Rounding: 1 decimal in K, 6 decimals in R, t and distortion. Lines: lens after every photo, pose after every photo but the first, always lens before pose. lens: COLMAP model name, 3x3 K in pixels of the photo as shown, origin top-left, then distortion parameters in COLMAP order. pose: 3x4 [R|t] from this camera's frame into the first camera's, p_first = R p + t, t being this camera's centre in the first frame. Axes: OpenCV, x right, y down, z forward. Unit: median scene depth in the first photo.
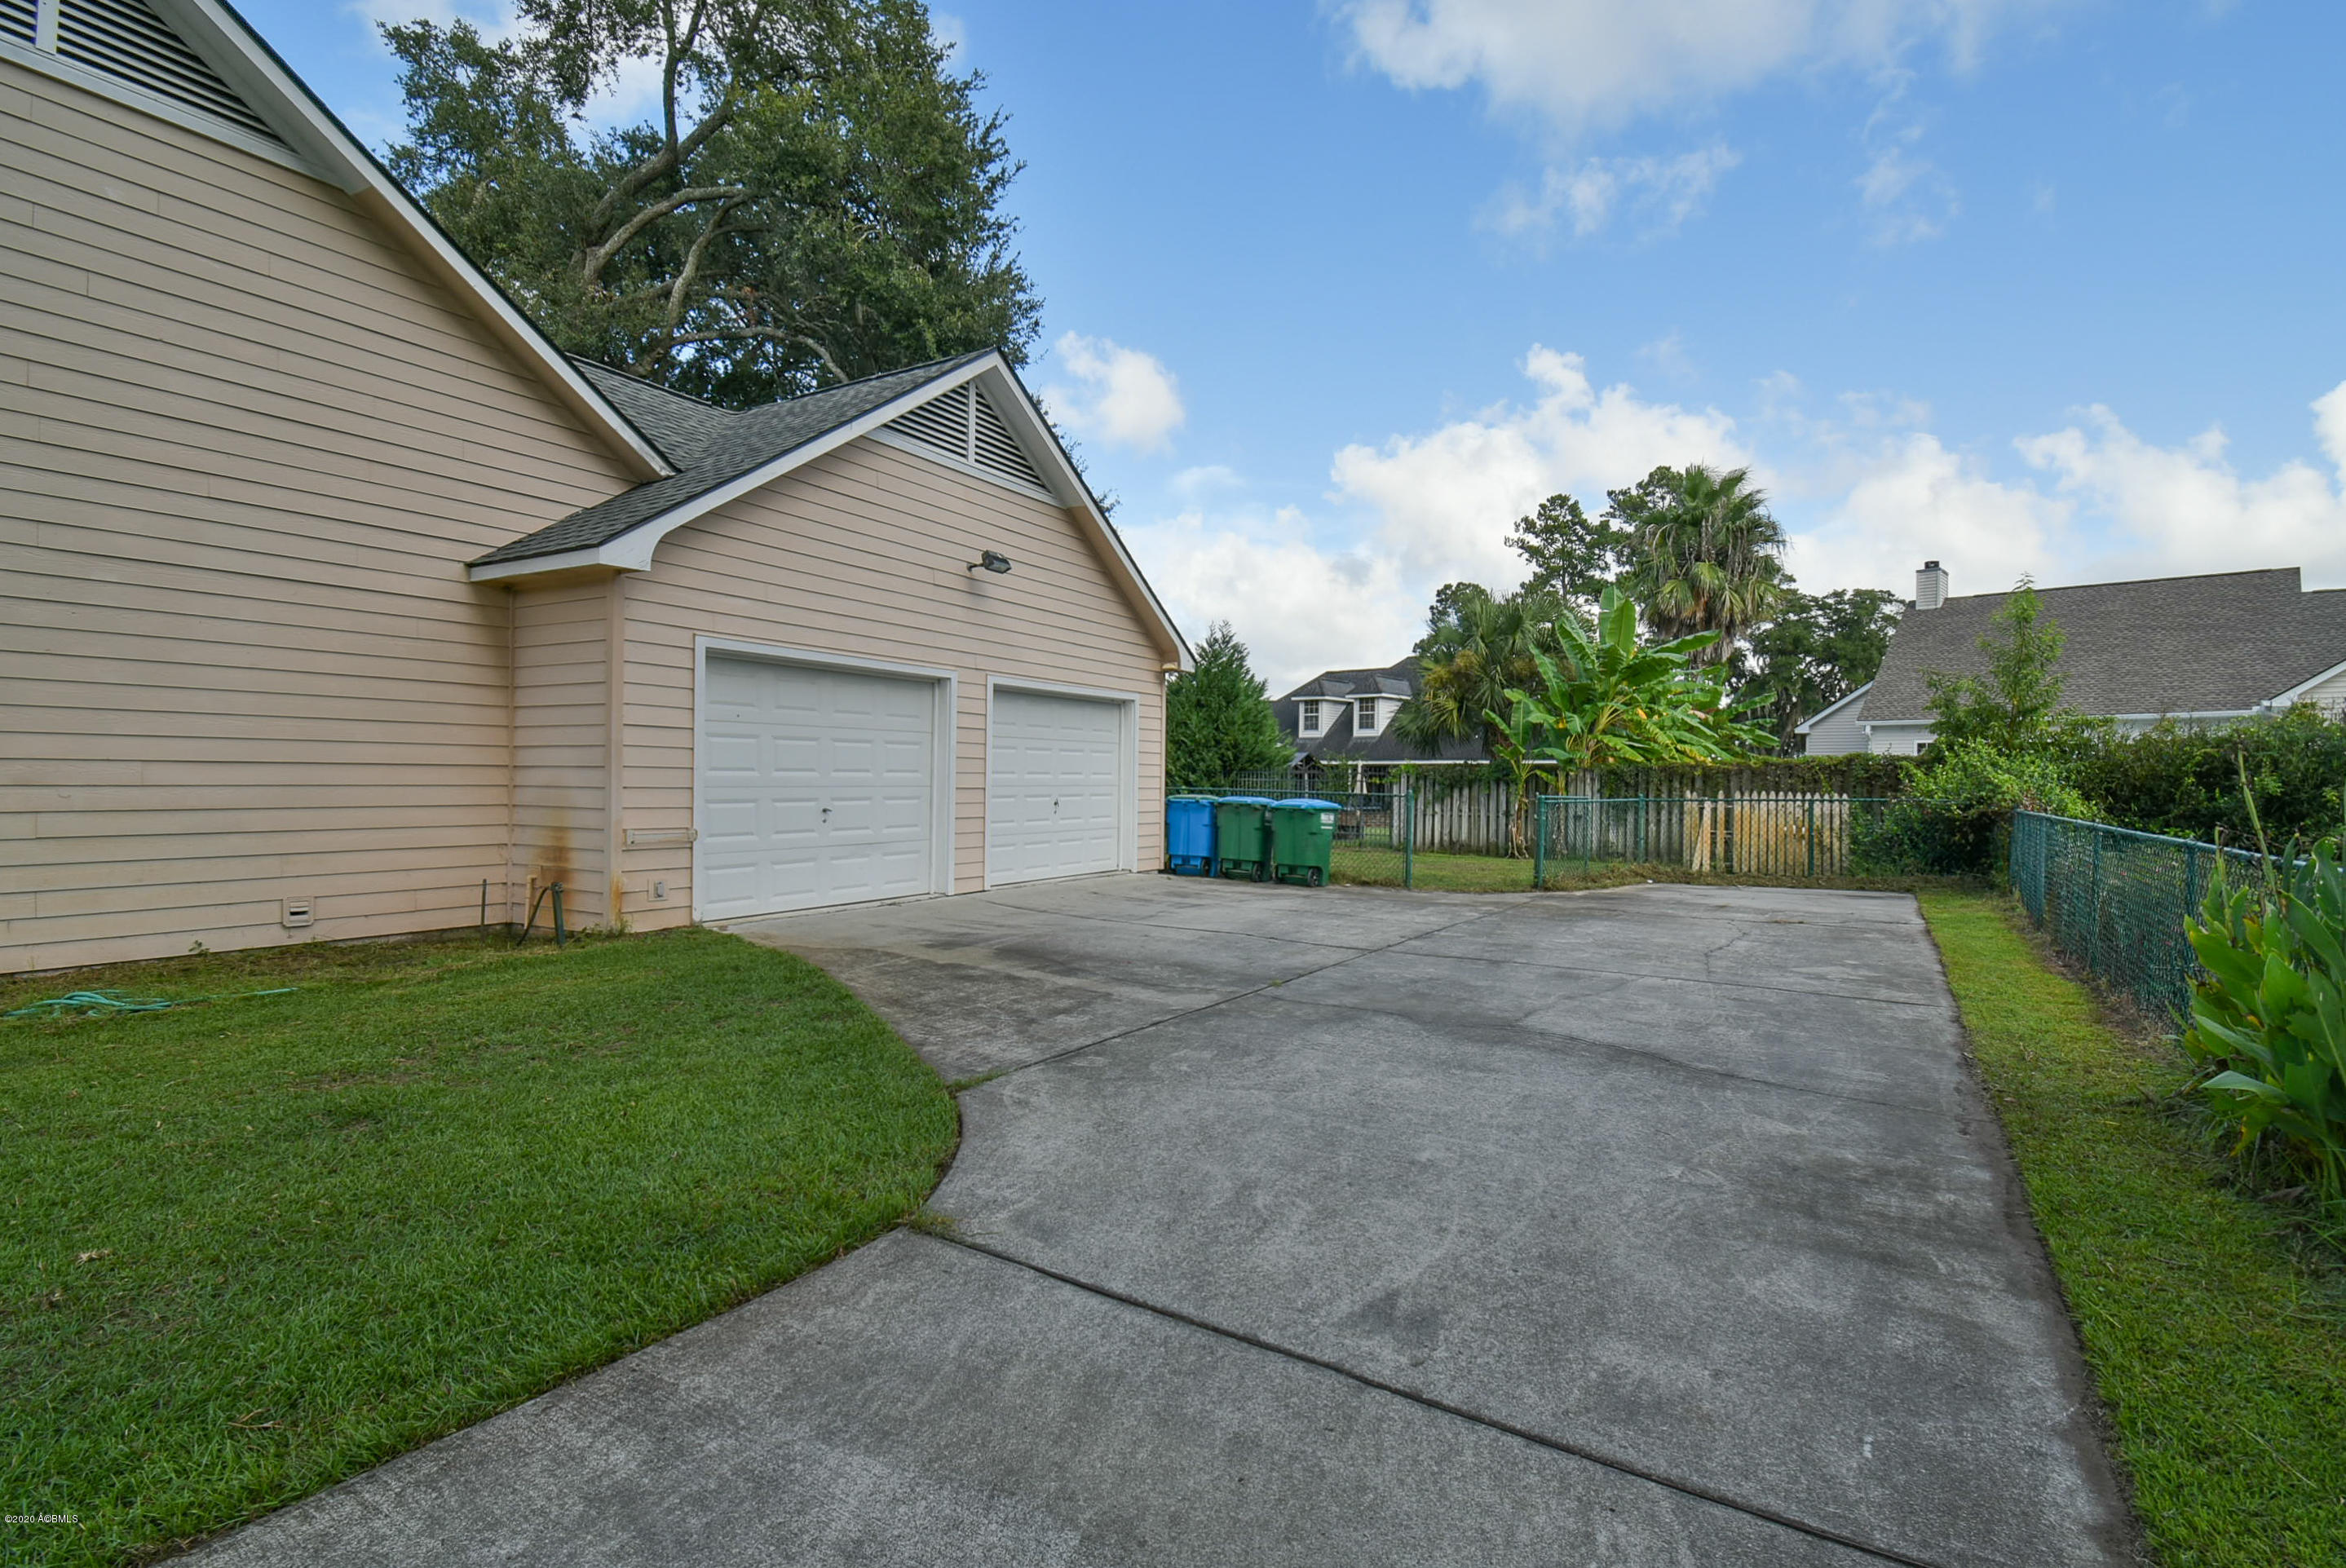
lens RADIAL K [[1060.7, 0, 1188.7], [0, 1060.7, 778.8], [0, 0, 1]] dist [0.009736, -0.020276]
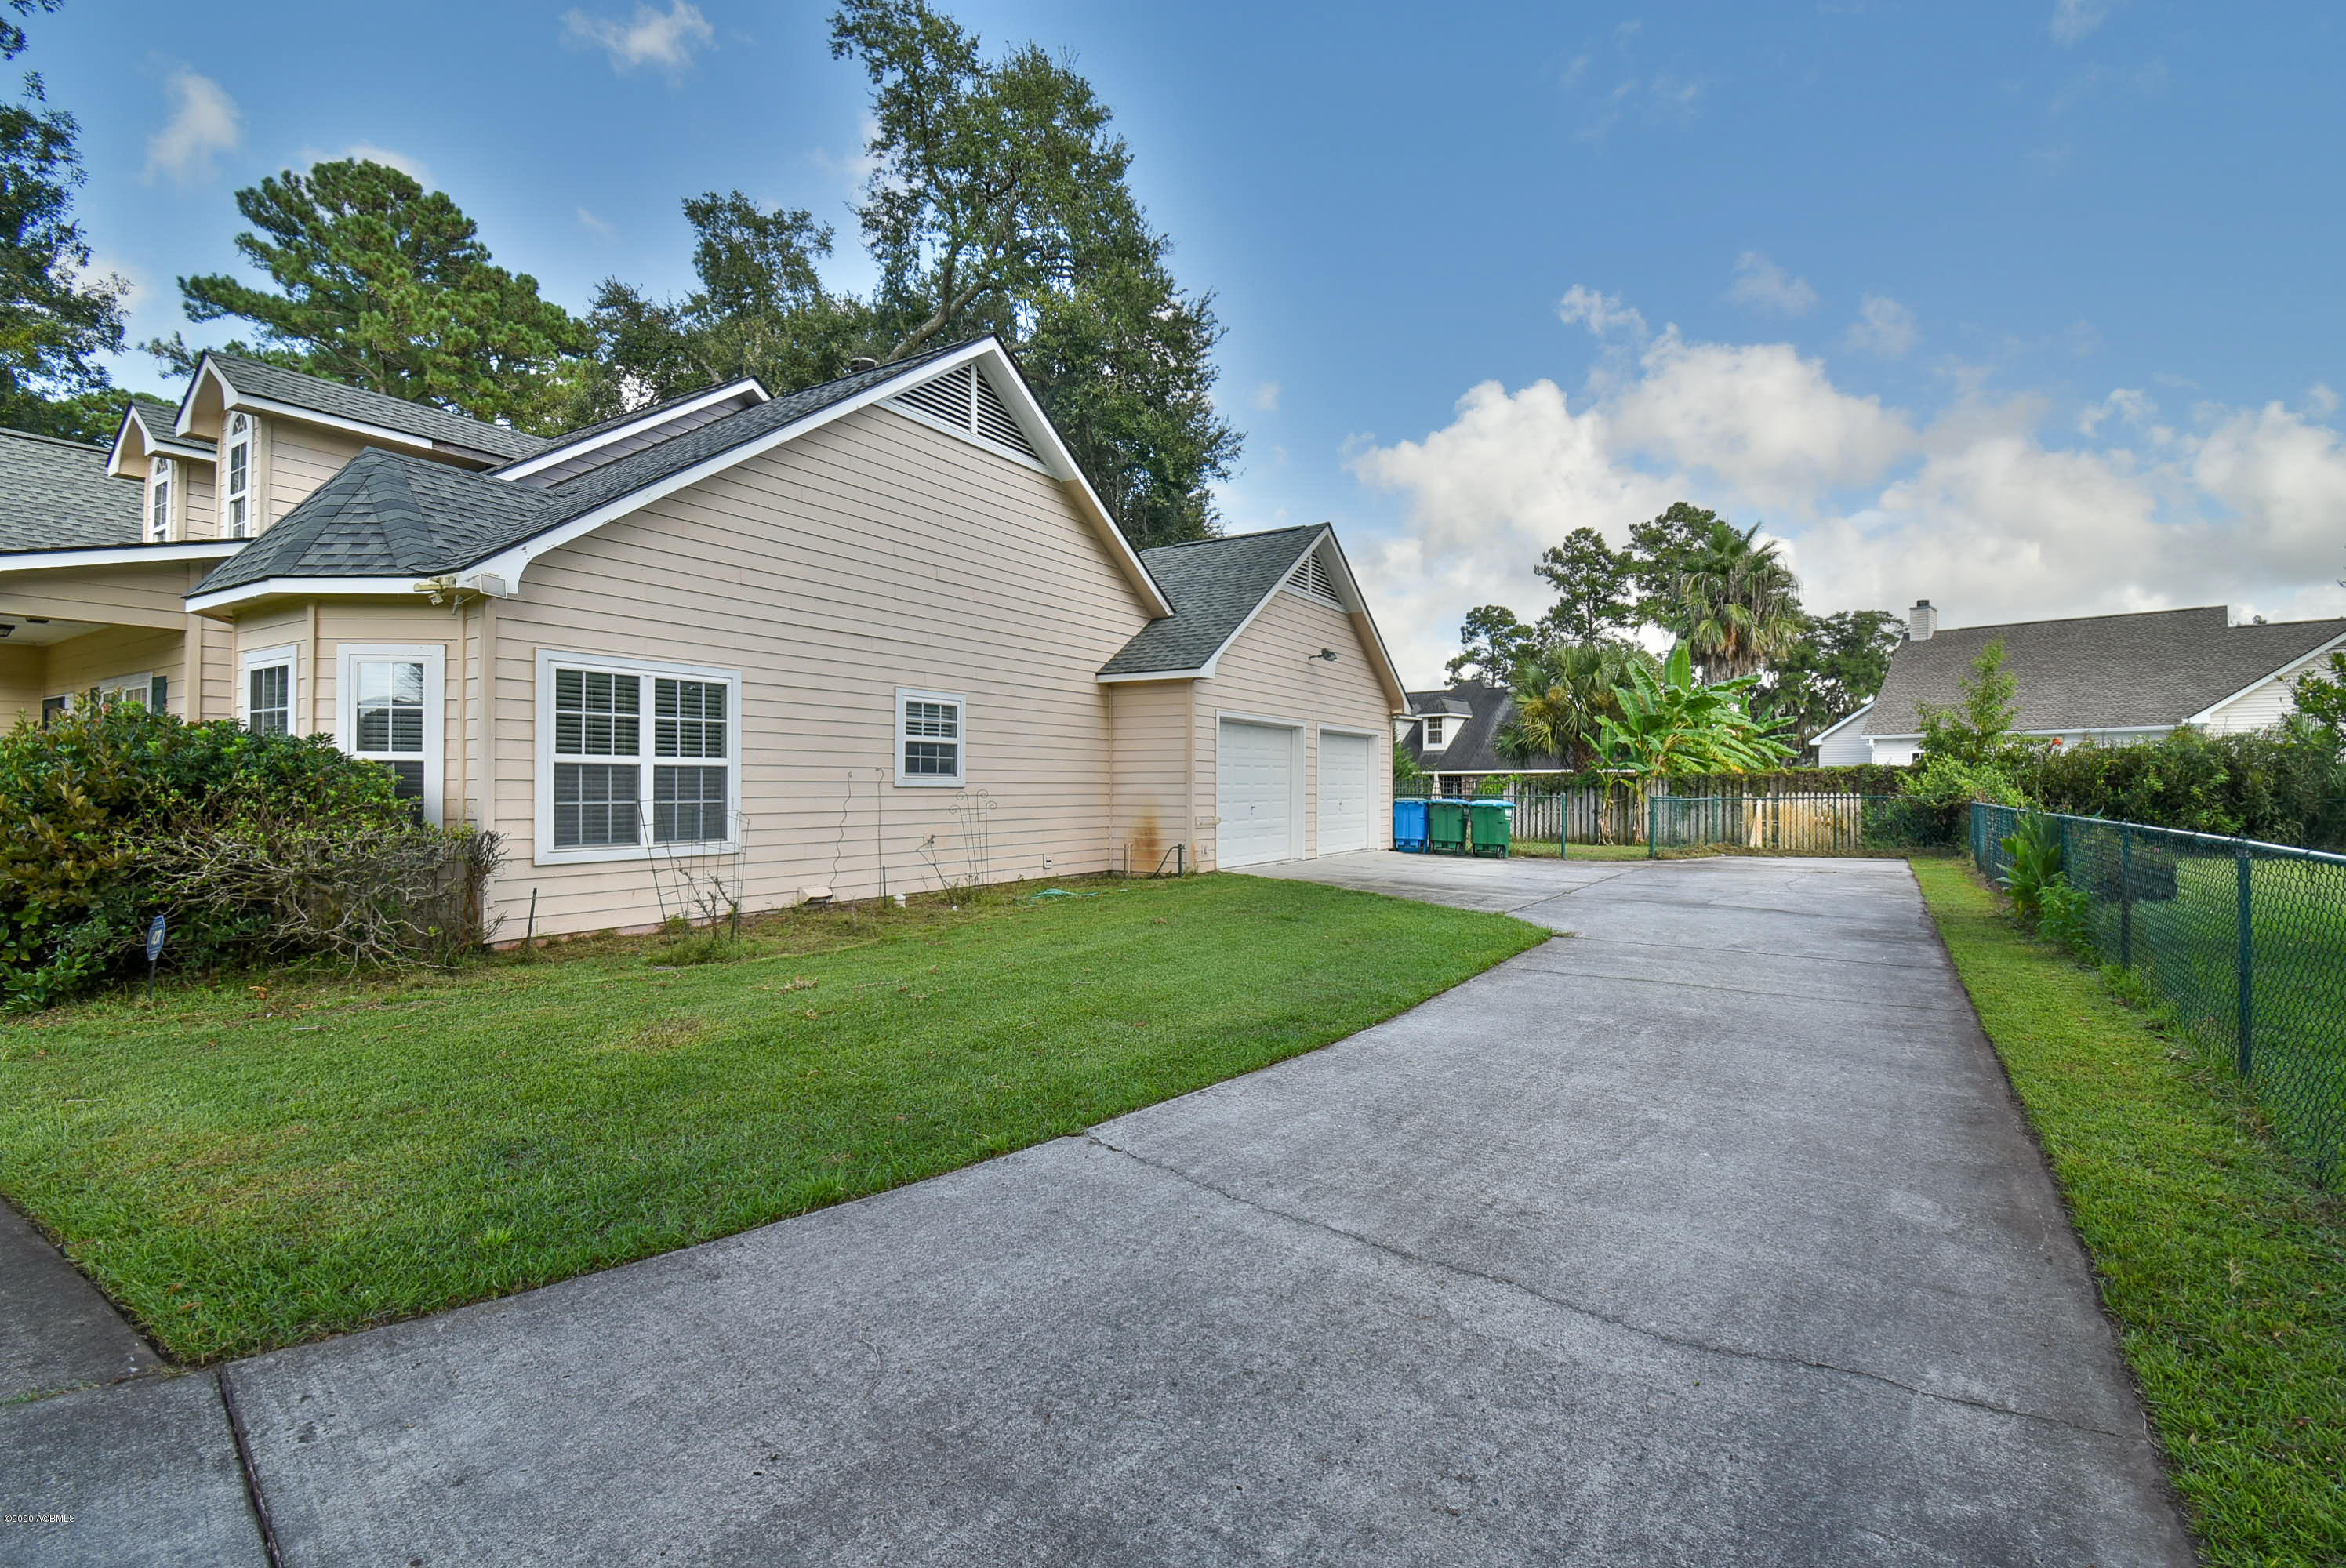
lens RADIAL K [[1060.7, 0, 1154.3], [0, 1060.7, 779.4], [0, 0, 1]] dist [0.009736, -0.020276]
pose [[0.999683, -0.009600, -0.023292, -0.232813], [0.009409, 0.999921, -0.008308, -0.001363], [0.023370, 0.008086, 0.999694, -0.355133]]
